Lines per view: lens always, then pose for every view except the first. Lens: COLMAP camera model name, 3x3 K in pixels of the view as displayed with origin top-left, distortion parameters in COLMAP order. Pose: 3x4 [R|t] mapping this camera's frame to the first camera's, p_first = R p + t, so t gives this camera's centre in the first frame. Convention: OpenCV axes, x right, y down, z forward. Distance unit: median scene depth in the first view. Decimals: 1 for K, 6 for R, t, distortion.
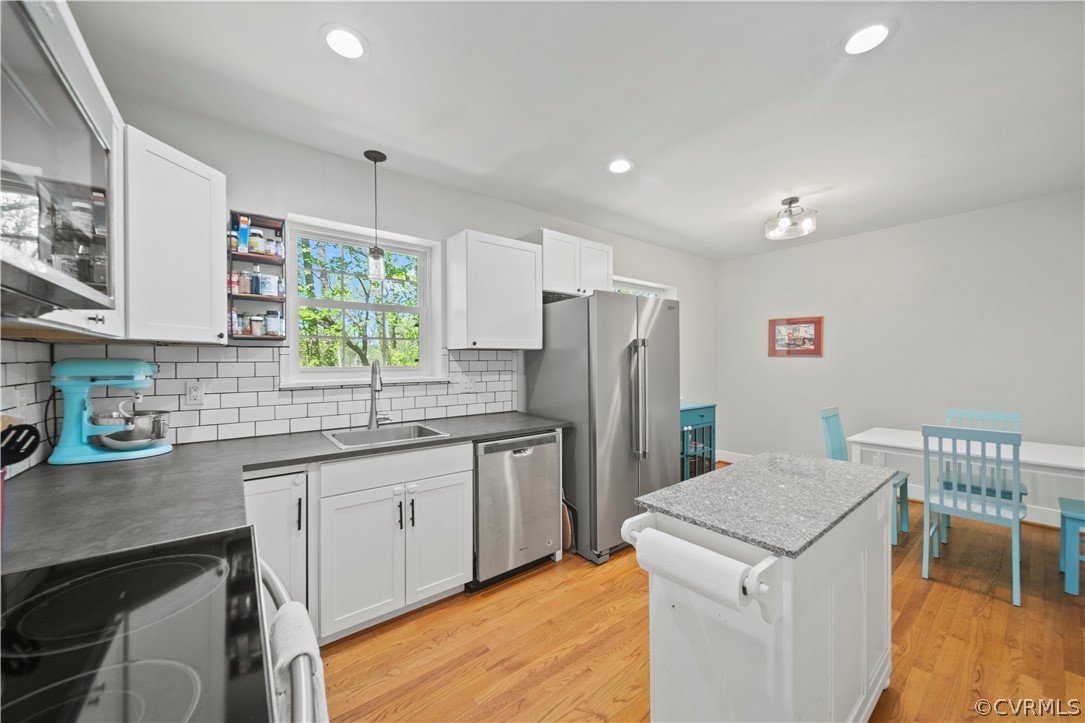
lens RADIAL K [[392.8, 0, 534.2], [0, 392.8, 362.7], [0, 0, 1]] dist [-0.000888, -0.000008]
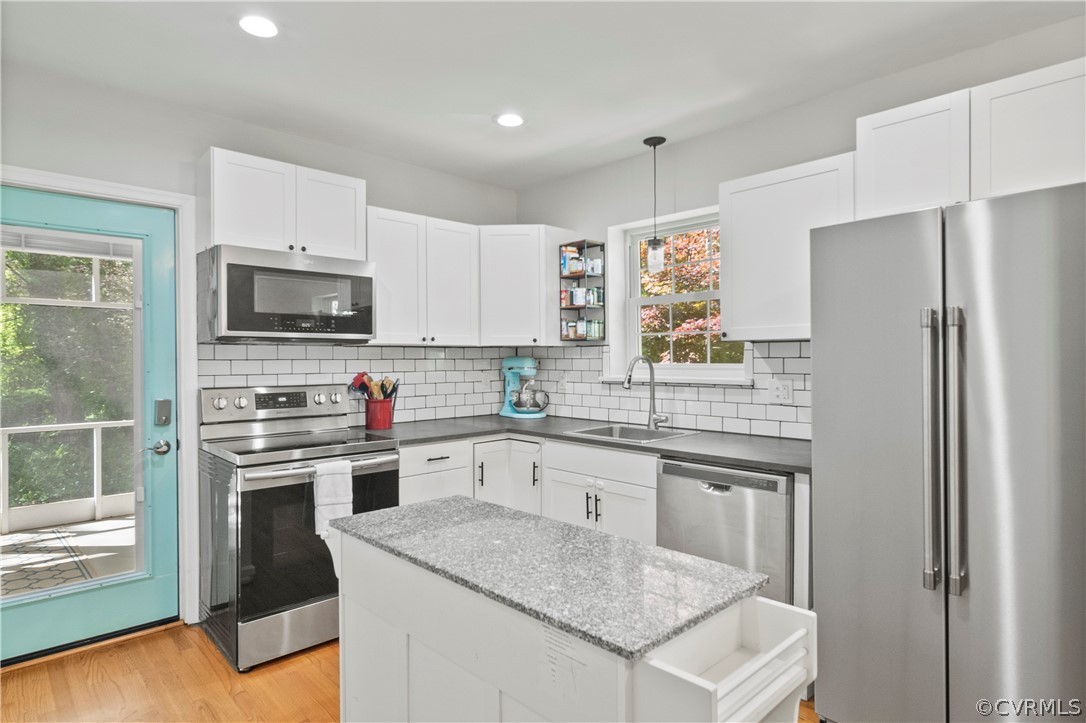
lens RADIAL K [[598.5, 0, 530.2], [0, 598.5, 362.4], [0, 0, 1]] dist [-0.001496, -0.000030]
pose [[0.096848, 0.012998, -0.995214, 0.999400], [-0.000594, 0.999915, 0.013001, -0.012381], [0.995299, -0.000668, 0.096848, 0.561378]]
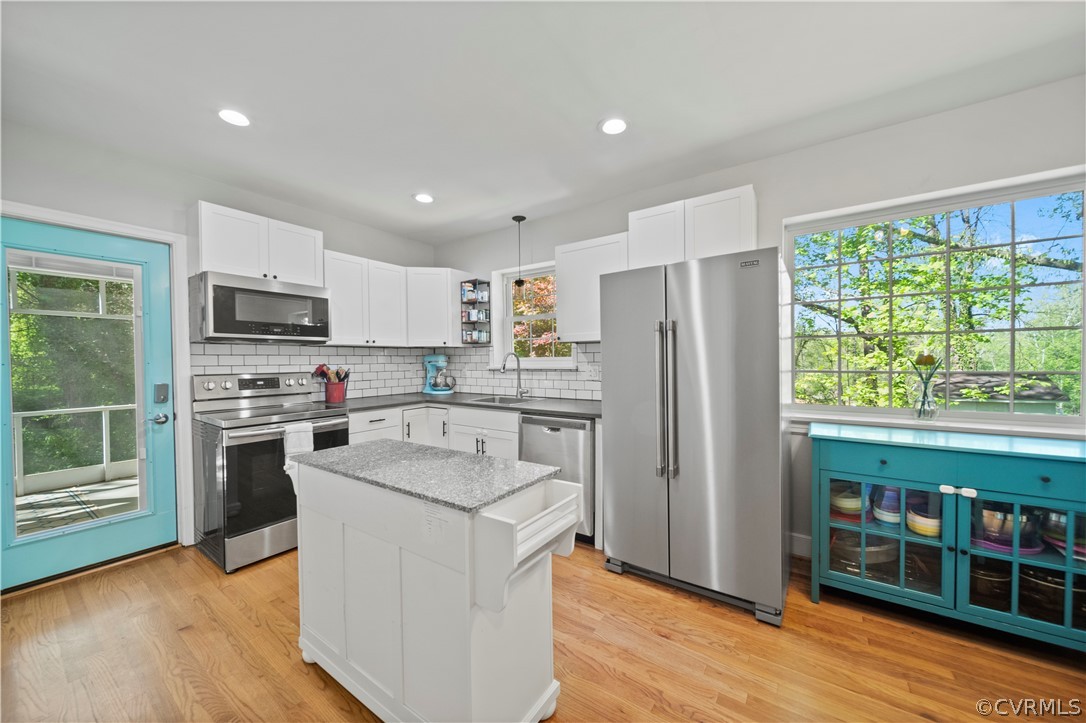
lens RADIAL K [[391.5, 0, 536.3], [0, 391.5, 366.2], [0, 0, 1]] dist [0.000019, -0.002047]
pose [[0.298618, 0.019228, -0.954179, 1.061888], [0.003761, 0.999766, 0.021324, 0.011854], [0.954365, -0.009957, 0.298476, 0.605395]]
